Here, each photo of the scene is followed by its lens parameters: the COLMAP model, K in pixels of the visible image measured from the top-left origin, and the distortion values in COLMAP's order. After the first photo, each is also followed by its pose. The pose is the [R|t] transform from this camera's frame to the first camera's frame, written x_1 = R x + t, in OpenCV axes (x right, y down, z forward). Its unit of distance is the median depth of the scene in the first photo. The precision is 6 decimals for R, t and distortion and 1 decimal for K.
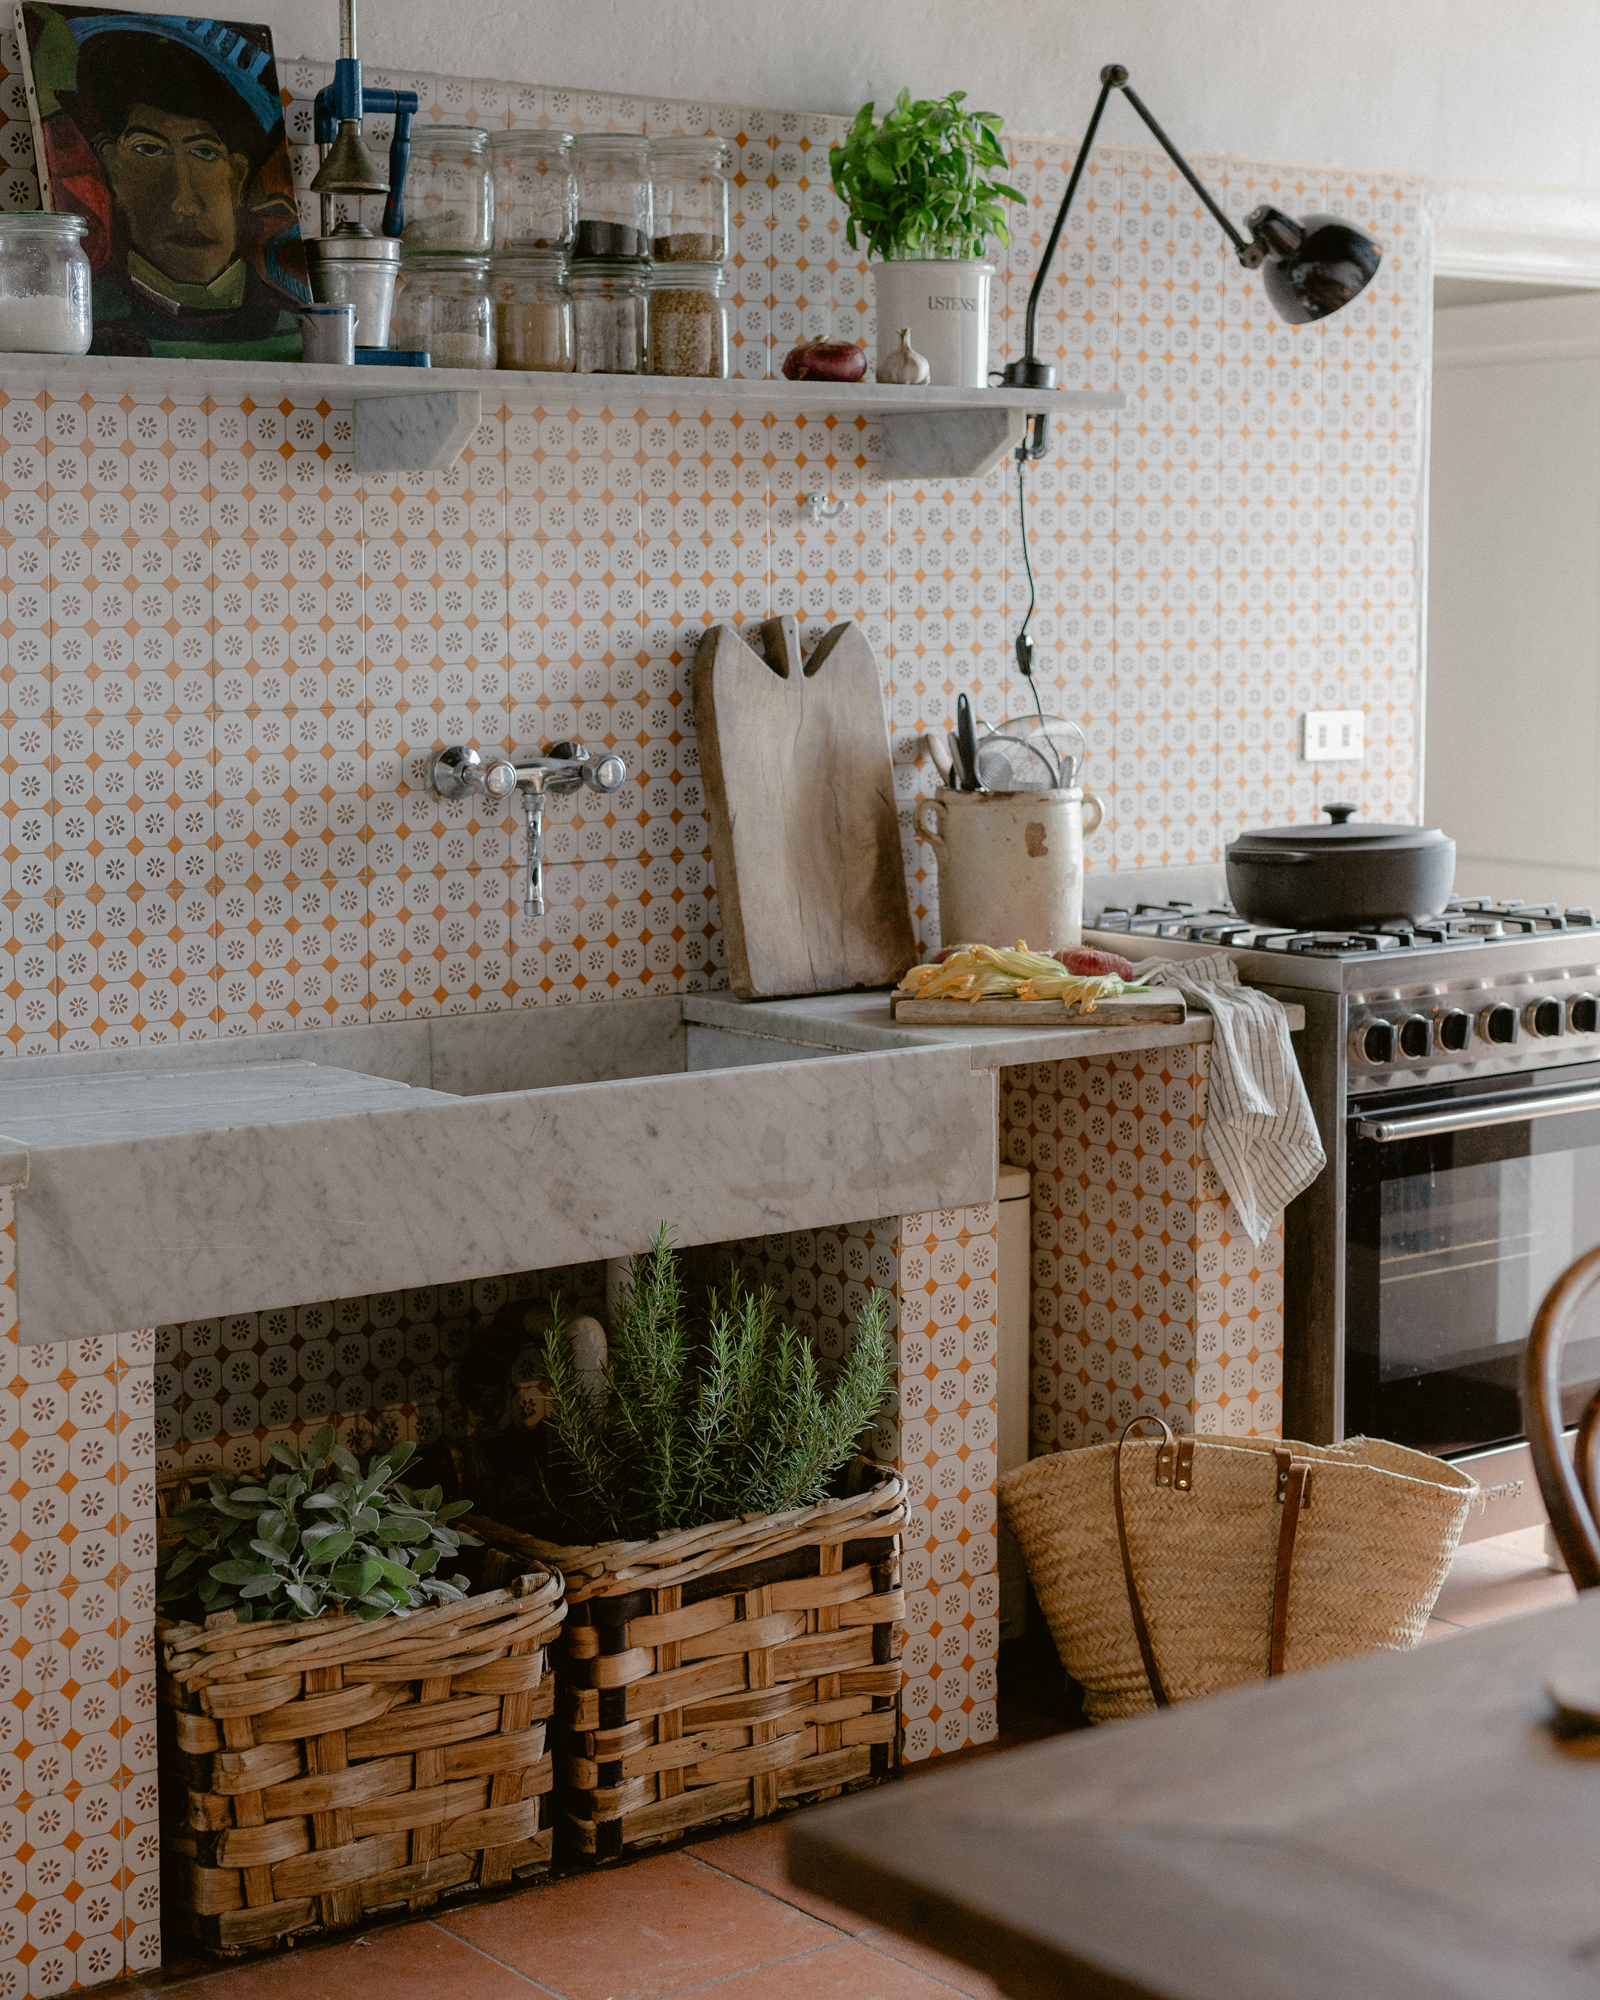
lens RADIAL K [[3493.7, 0, 789.0], [0, 3493.7, 985.6], [0, 0, 1]] dist [0.003028, 0.000000]
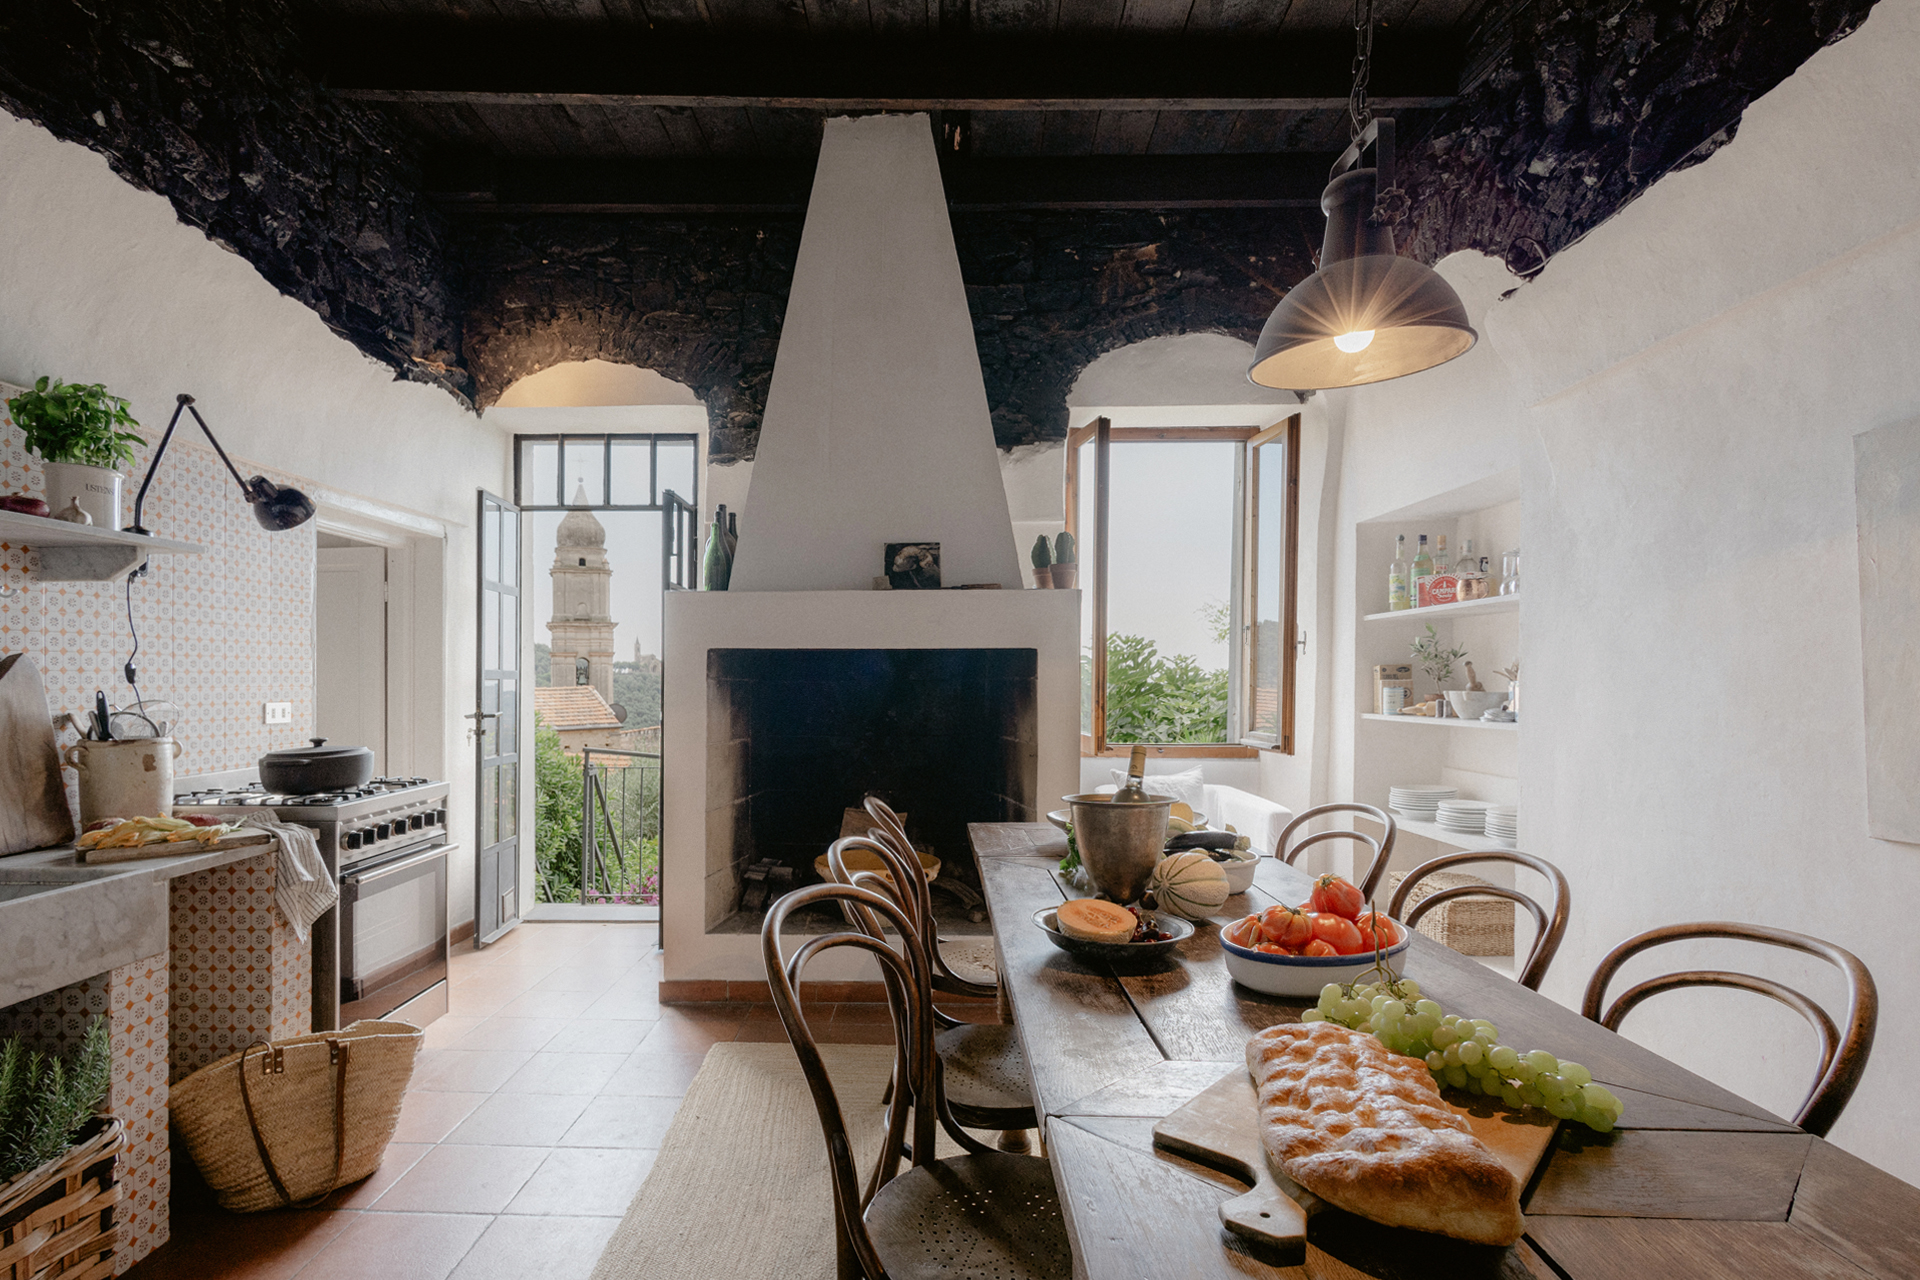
lens RADIAL K [[958.7, 0, 888.5], [0, 958.7, 698.4], [0, 0, 1]] dist [0.014943, -0.002577]
pose [[0.654673, -0.012317, 0.755812, -0.075212], [0.089337, 0.994121, -0.061182, -0.006707], [-0.750615, 0.107576, 0.651924, 0.329068]]
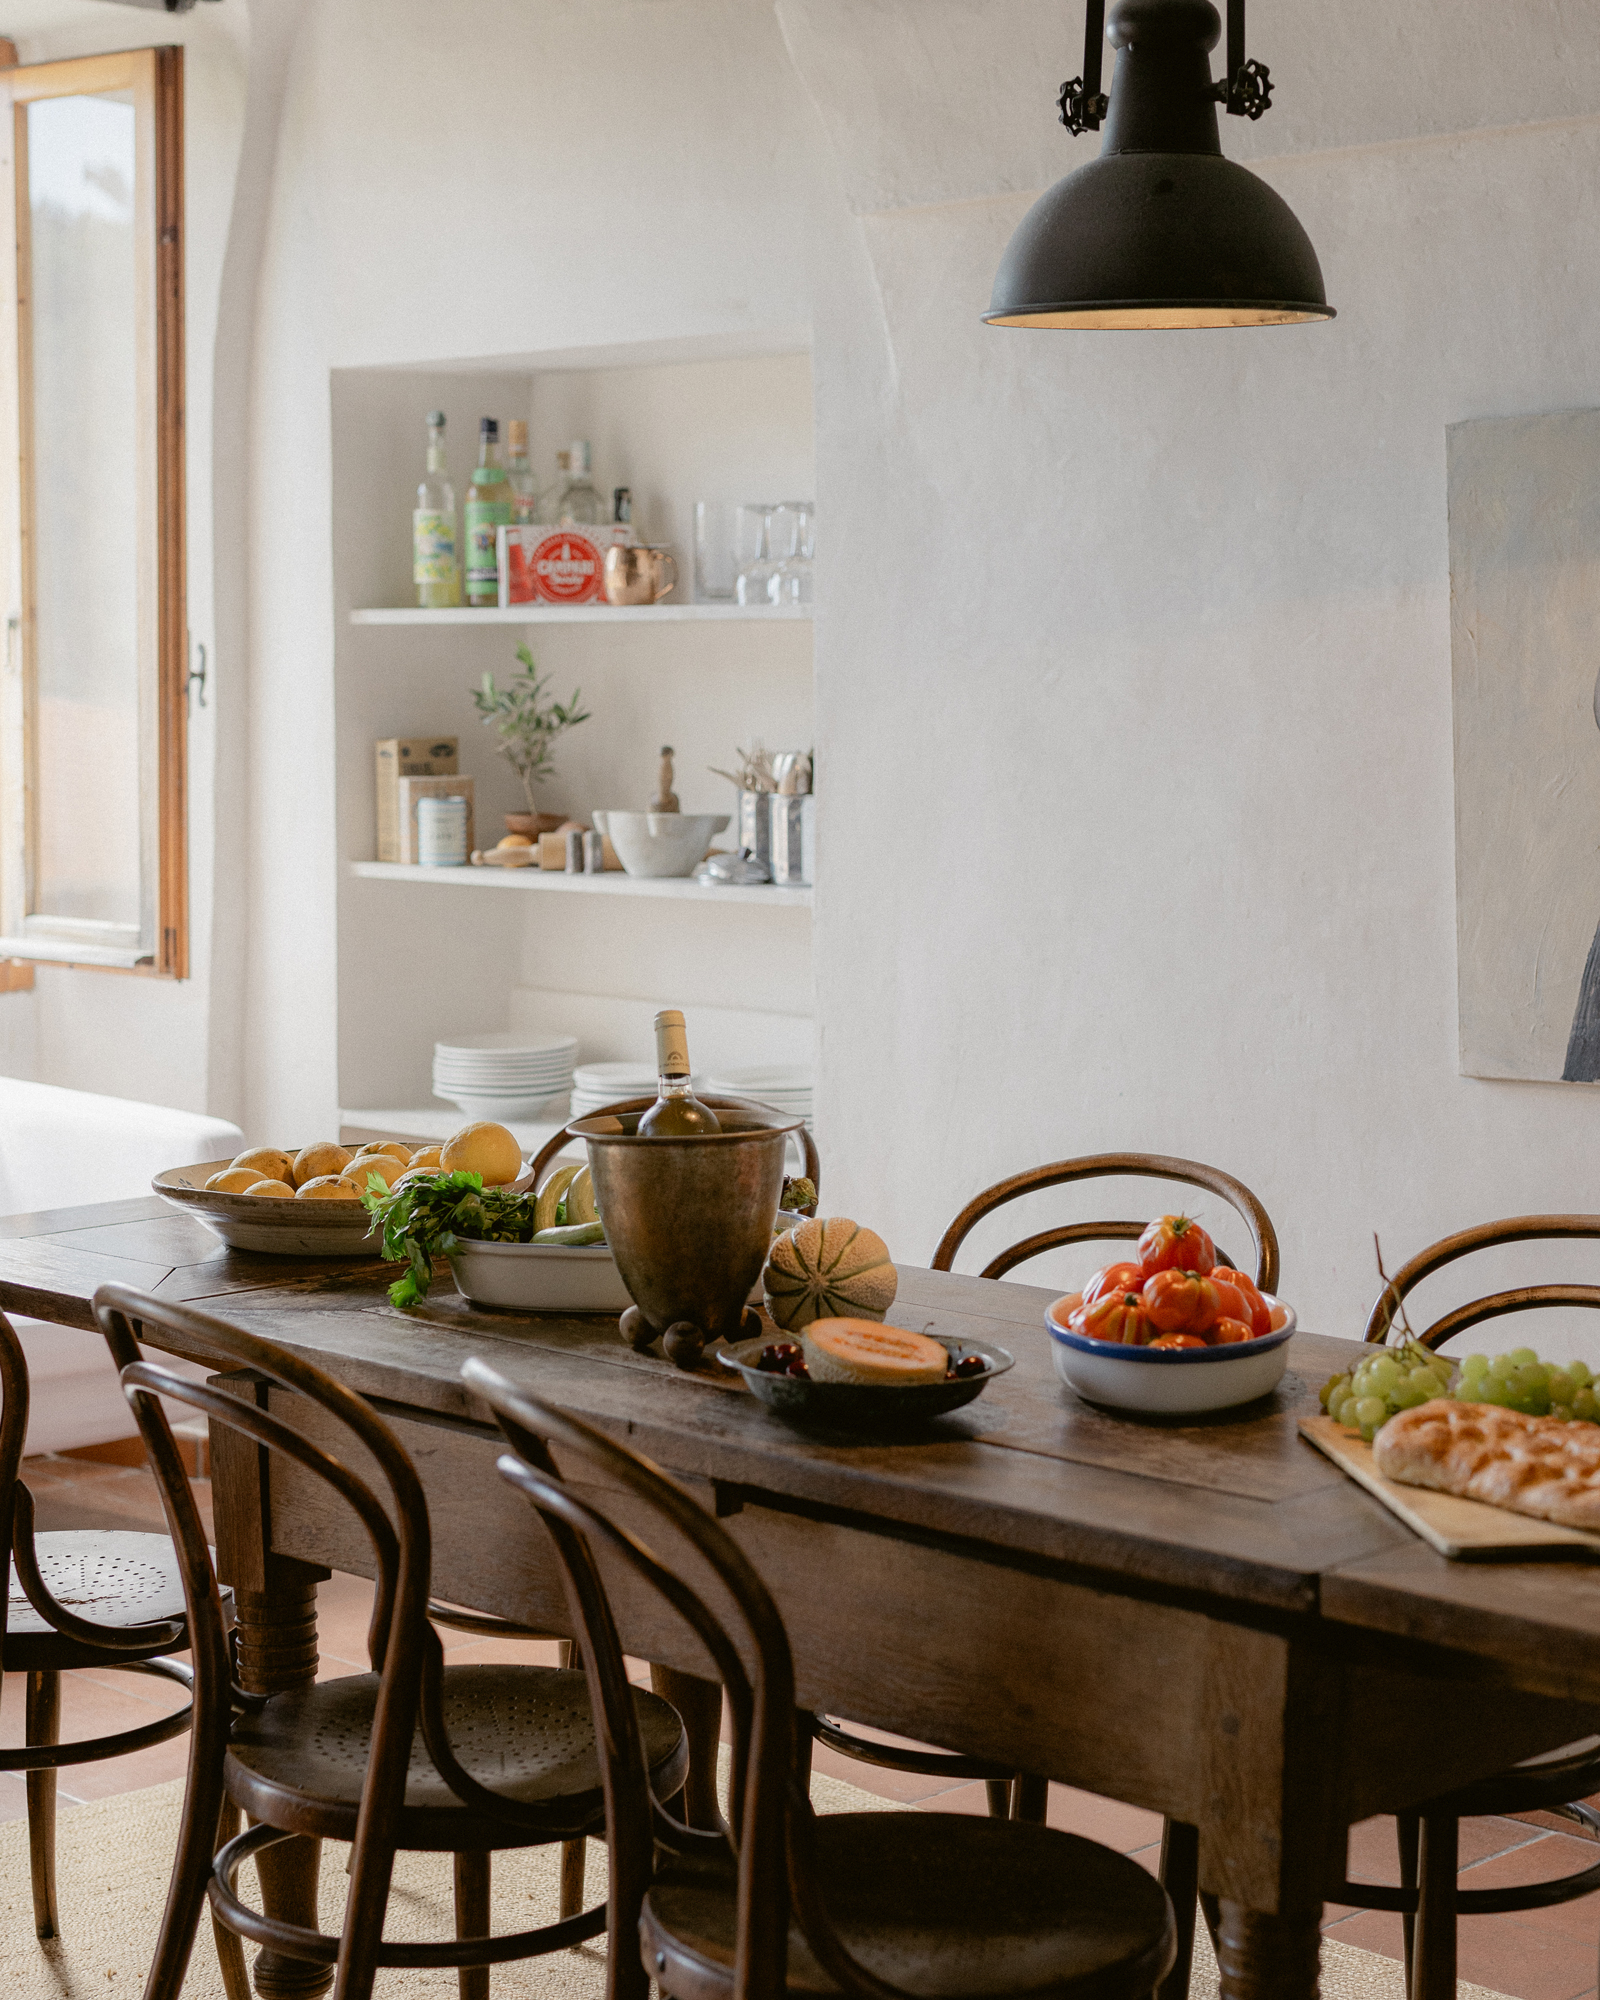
lens RADIAL K [[3644.6, 0, 814.6], [0, 3644.6, 1139.0], [0, 0, 1]] dist [-0.049884, 0.000000]
pose [[-0.146207, -0.129892, 0.980689, -0.449939], [0.111403, 0.982874, 0.146790, -0.087377], [-0.982961, 0.130714, -0.129232, 0.609372]]
